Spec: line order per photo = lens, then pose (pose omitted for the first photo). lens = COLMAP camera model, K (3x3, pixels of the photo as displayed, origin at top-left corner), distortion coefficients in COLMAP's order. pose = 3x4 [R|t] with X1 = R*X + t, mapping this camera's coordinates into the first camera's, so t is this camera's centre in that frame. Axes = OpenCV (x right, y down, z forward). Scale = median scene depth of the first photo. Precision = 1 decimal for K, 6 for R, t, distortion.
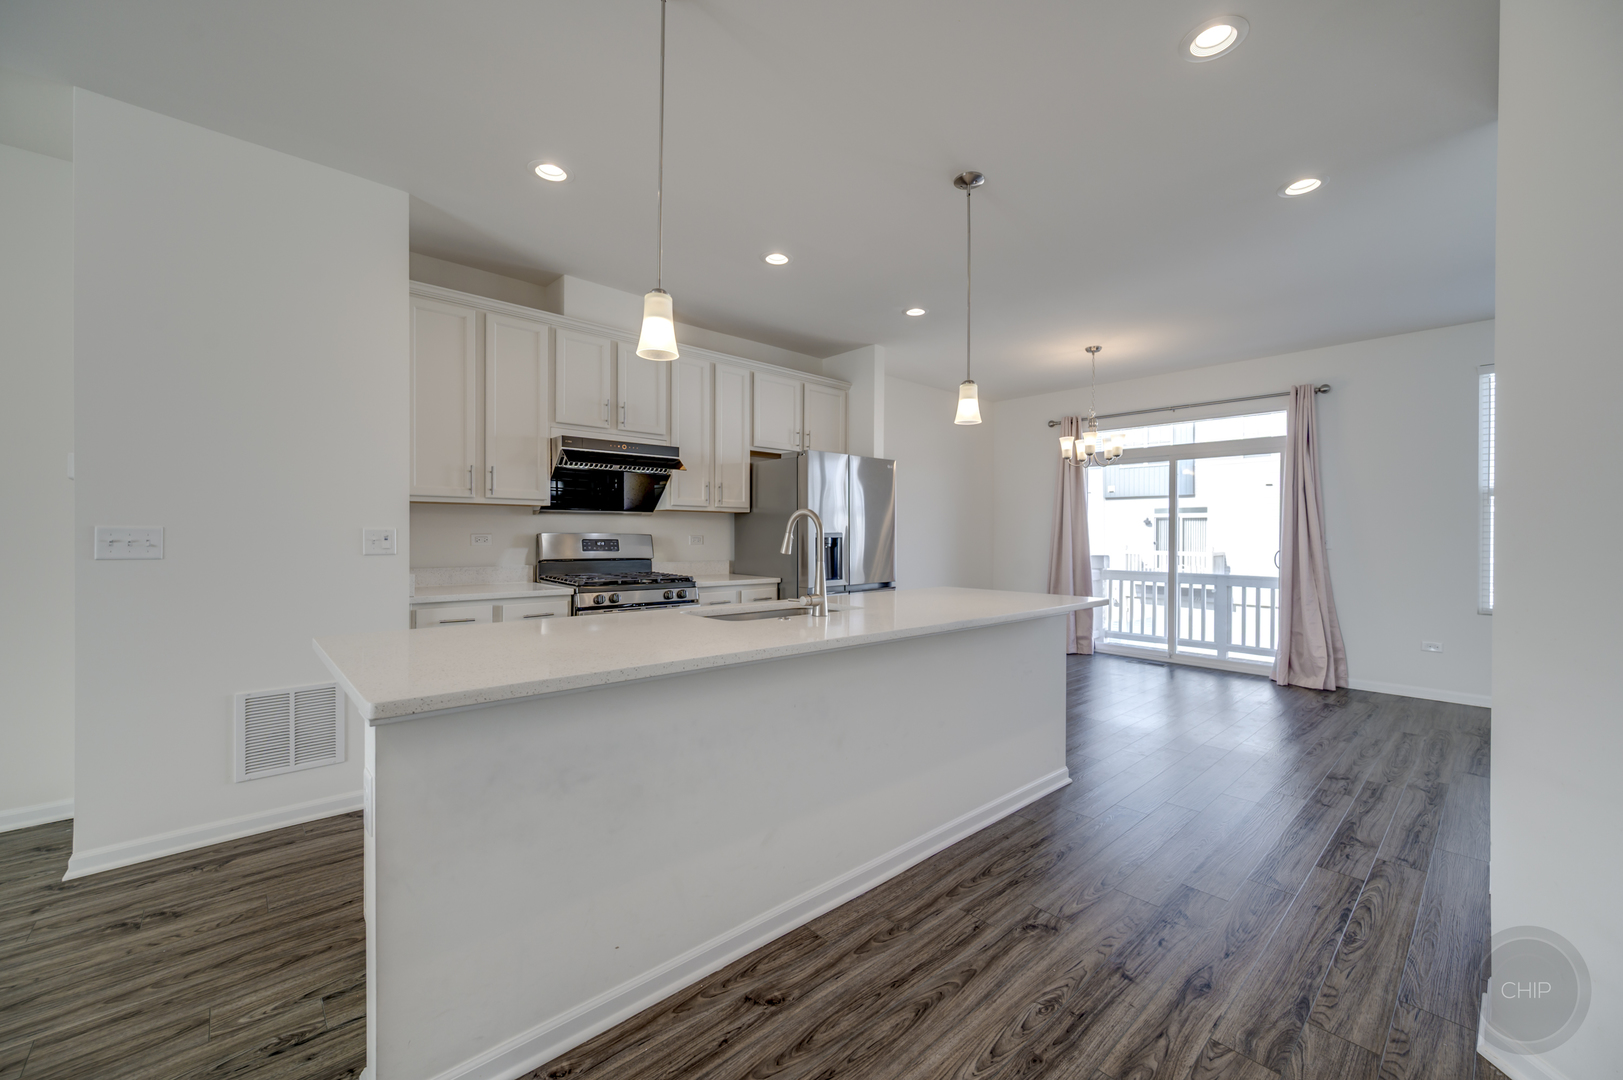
lens RADIAL K [[647.0, 0, 811.6], [0, 647.0, 526.8], [0, 0, 1]] dist [0.000278, 0.000429]
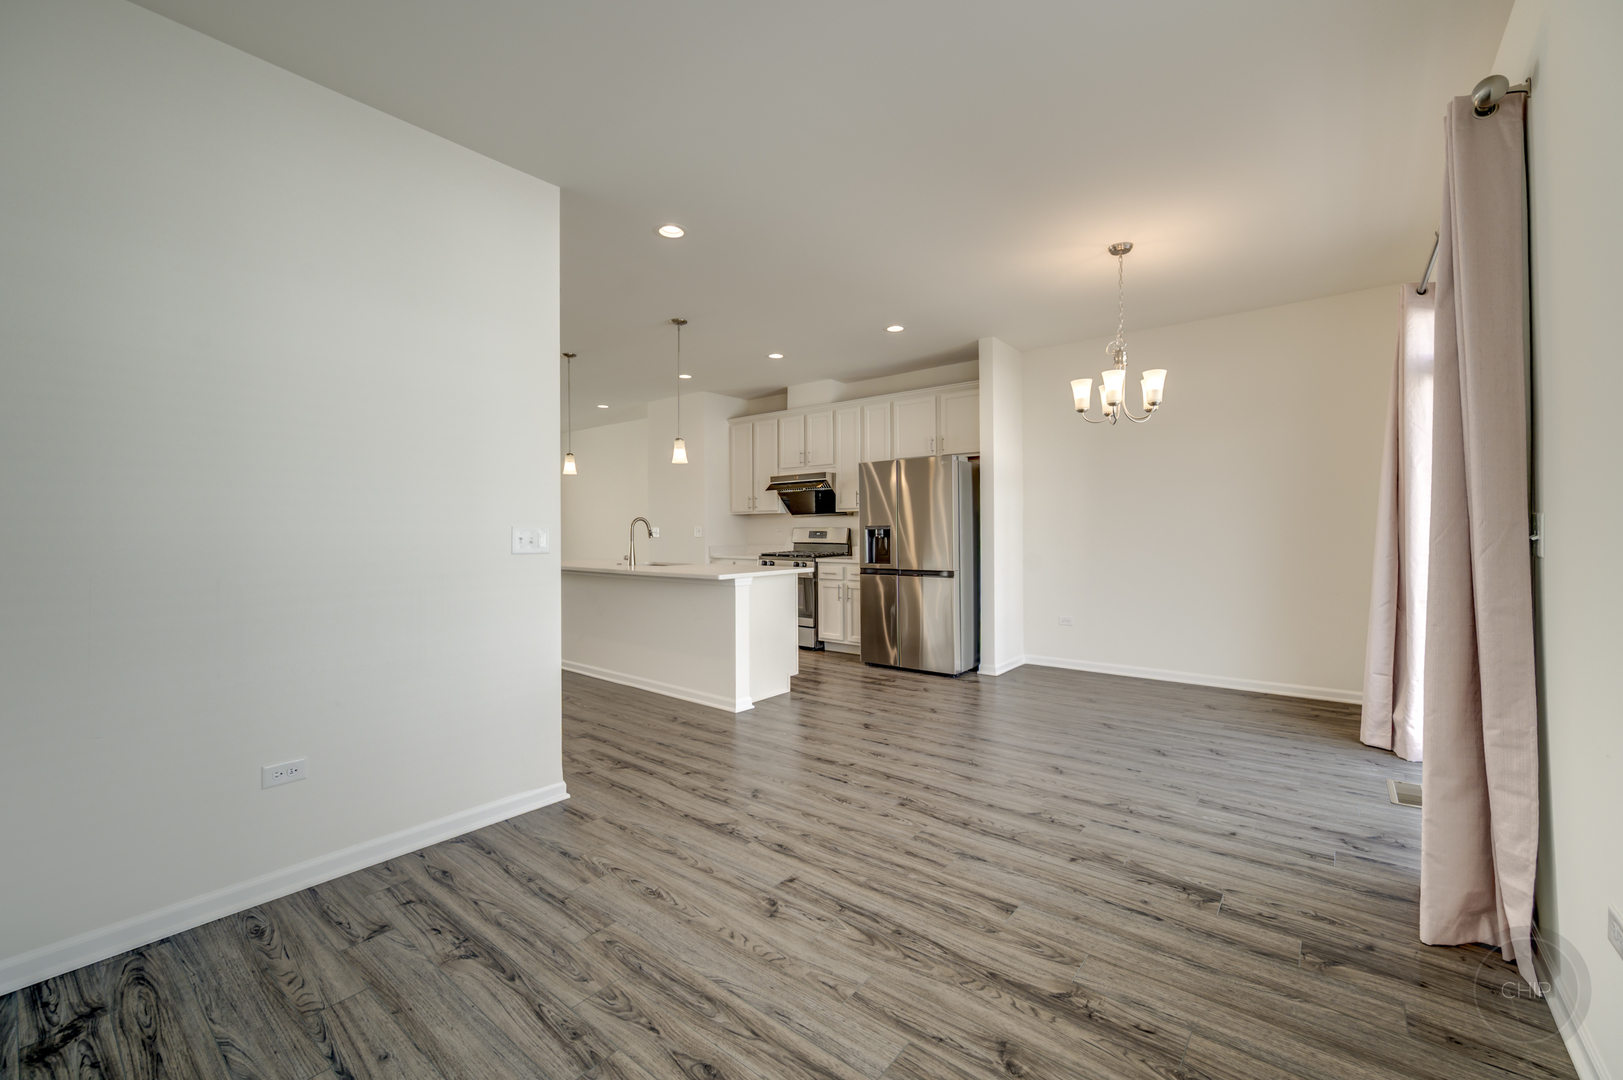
lens RADIAL K [[647.0, 0, 818.7], [0, 647.0, 526.3], [0, 0, 1]] dist [0.000278, 0.000429]
pose [[0.154620, -0.005570, -0.987958, 1.247776], [0.021425, 0.999768, -0.002283, 0.009966], [0.987742, -0.020814, 0.154704, 0.686750]]
